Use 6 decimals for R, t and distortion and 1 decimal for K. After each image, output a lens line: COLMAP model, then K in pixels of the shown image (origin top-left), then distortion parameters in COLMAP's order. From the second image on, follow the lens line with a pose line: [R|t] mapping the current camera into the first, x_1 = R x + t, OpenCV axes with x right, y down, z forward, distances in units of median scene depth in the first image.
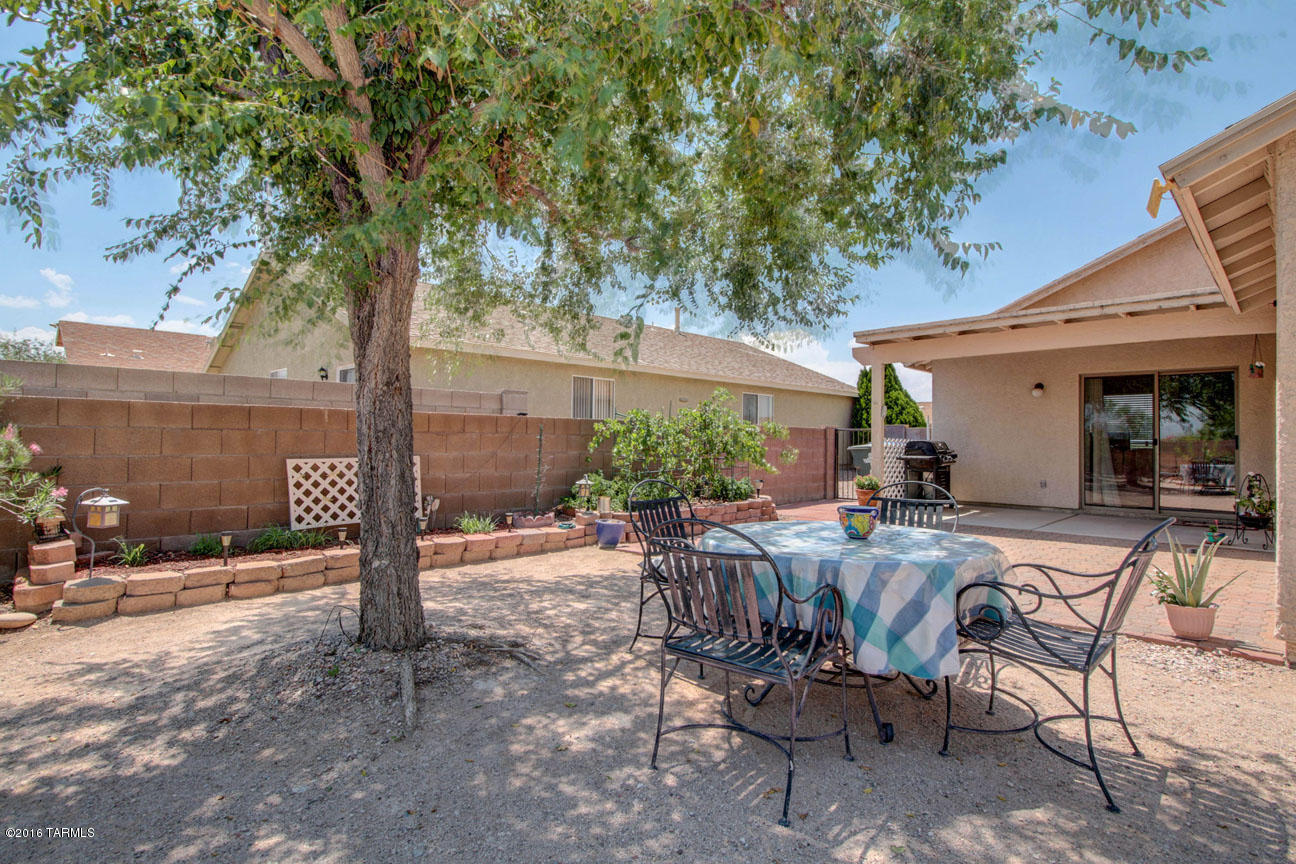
lens RADIAL K [[643.4, 0, 644.6], [0, 643.4, 435.2], [0, 0, 1]] dist [0.012458, -0.000286]
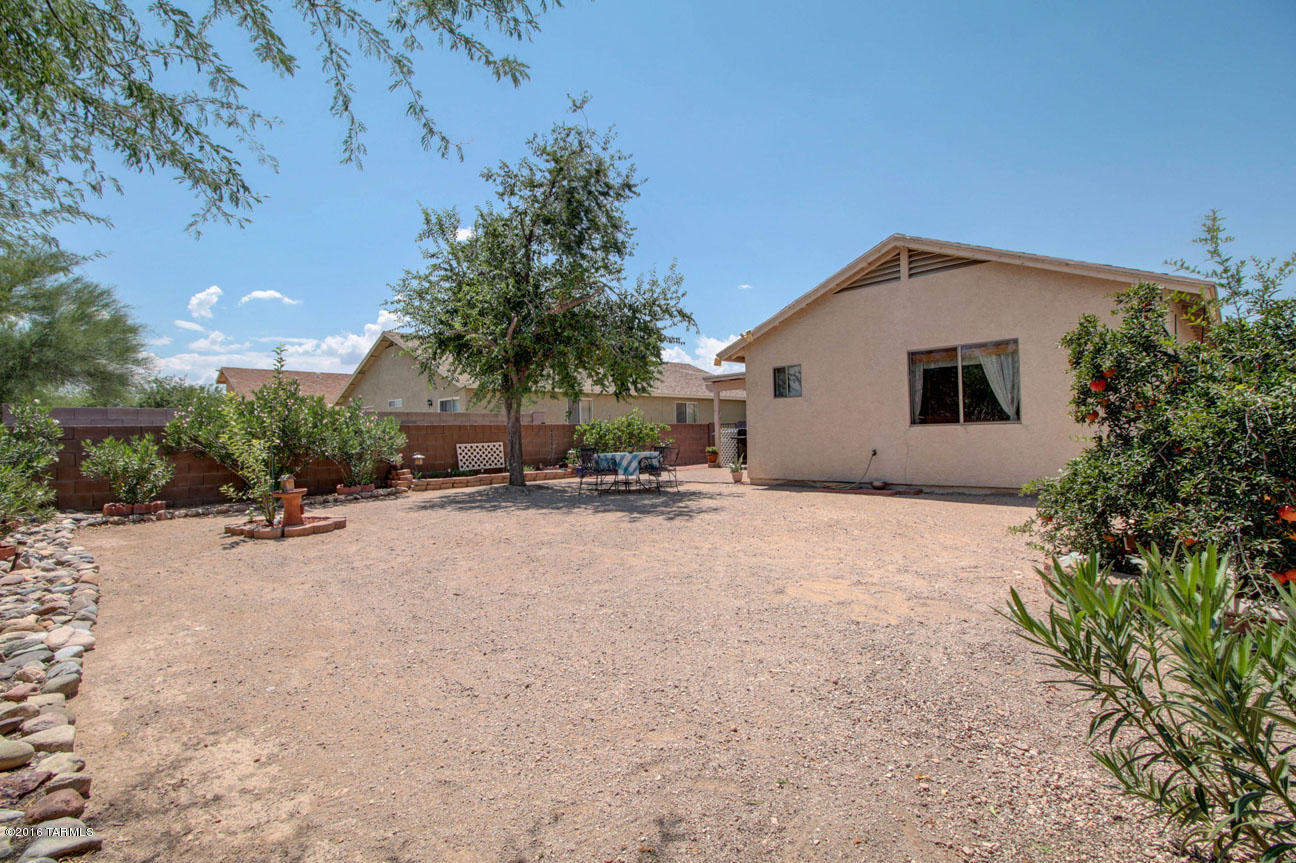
lens RADIAL K [[589.0, 0, 652.3], [0, 589.0, 431.1], [0, 0, 1]] dist [0.027504, 0.000091]
pose [[0.999323, -0.032126, 0.017952, 0.204597], [0.032108, 0.999484, 0.001287, 0.006145], [-0.017984, -0.000710, 0.999838, -1.428062]]
